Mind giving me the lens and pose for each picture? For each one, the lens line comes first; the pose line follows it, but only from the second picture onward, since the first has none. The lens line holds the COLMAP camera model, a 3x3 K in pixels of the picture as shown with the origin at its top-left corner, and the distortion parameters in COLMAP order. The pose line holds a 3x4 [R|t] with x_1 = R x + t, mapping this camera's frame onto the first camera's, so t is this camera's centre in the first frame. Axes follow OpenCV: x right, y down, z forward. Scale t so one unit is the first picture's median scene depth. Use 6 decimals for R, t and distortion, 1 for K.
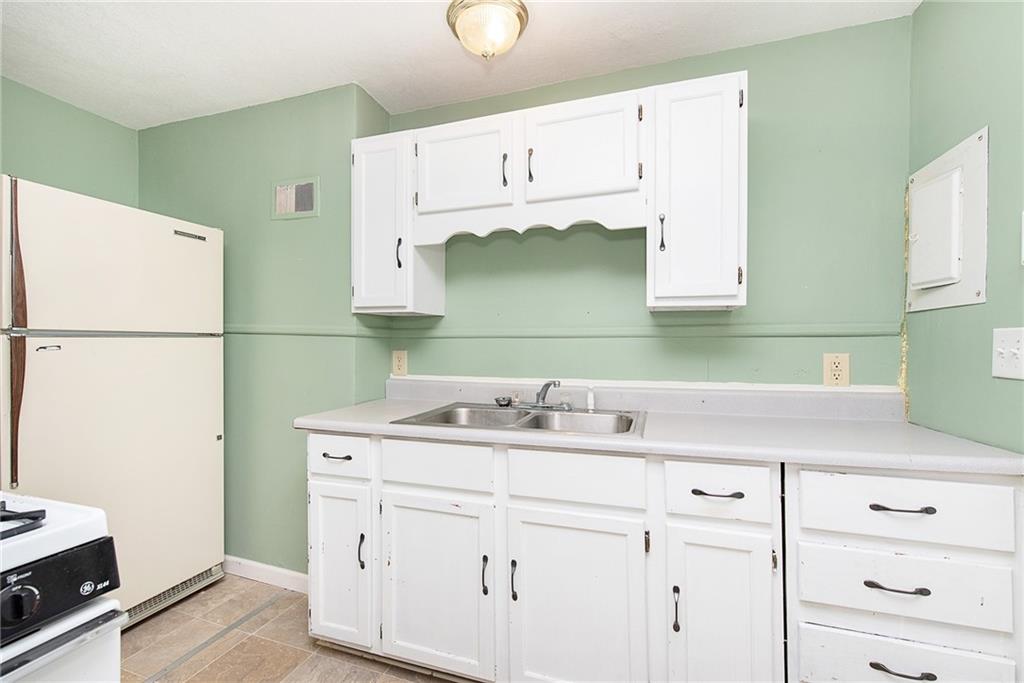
lens RADIAL K [[460.9, 0, 500.4], [0, 460.9, 343.3], [0, 0, 1]] dist [0.002015, 0.000153]
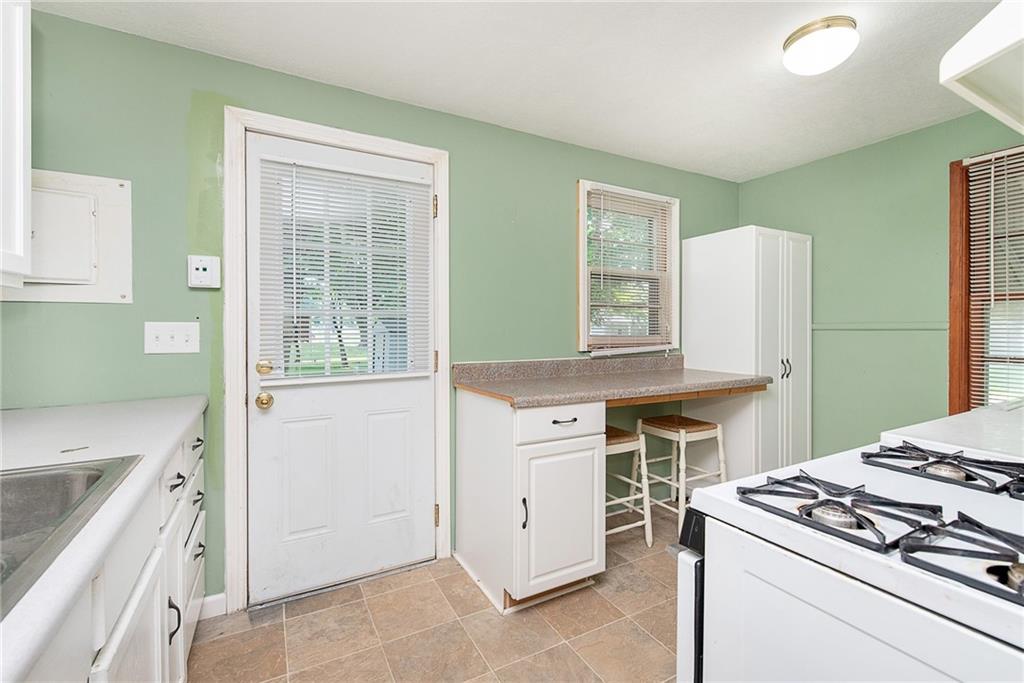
lens RADIAL K [[430.3, 0, 513.9], [0, 430.3, 331.1], [0, 0, 1]] dist [-0.000182, 0.000054]
pose [[-0.724611, -0.011297, 0.689065, -0.550576], [-0.001310, 0.999886, 0.015015, -0.017801], [-0.689156, 0.009977, -0.724544, 0.854015]]
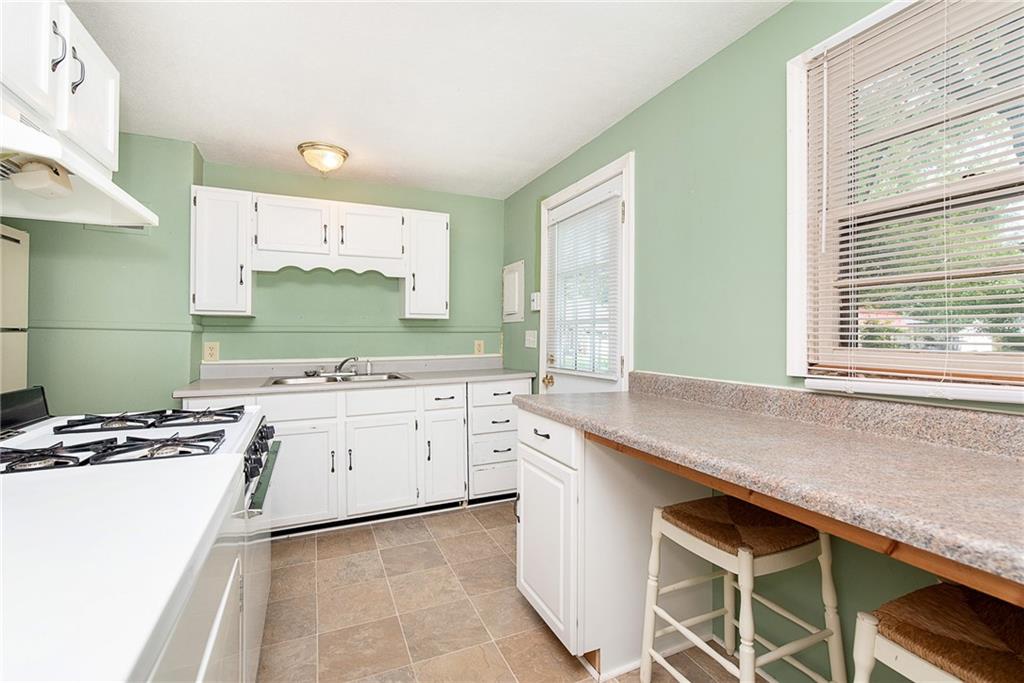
lens RADIAL K [[440.4, 0, 531.2], [0, 440.4, 325.2], [0, 0, 1]] dist [0.002086, 0.000135]
pose [[0.704894, 0.013861, 0.709177, -0.623267], [0.002730, 0.999749, -0.022253, -0.002977], [-0.709307, 0.017622, 0.704679, -0.697872]]
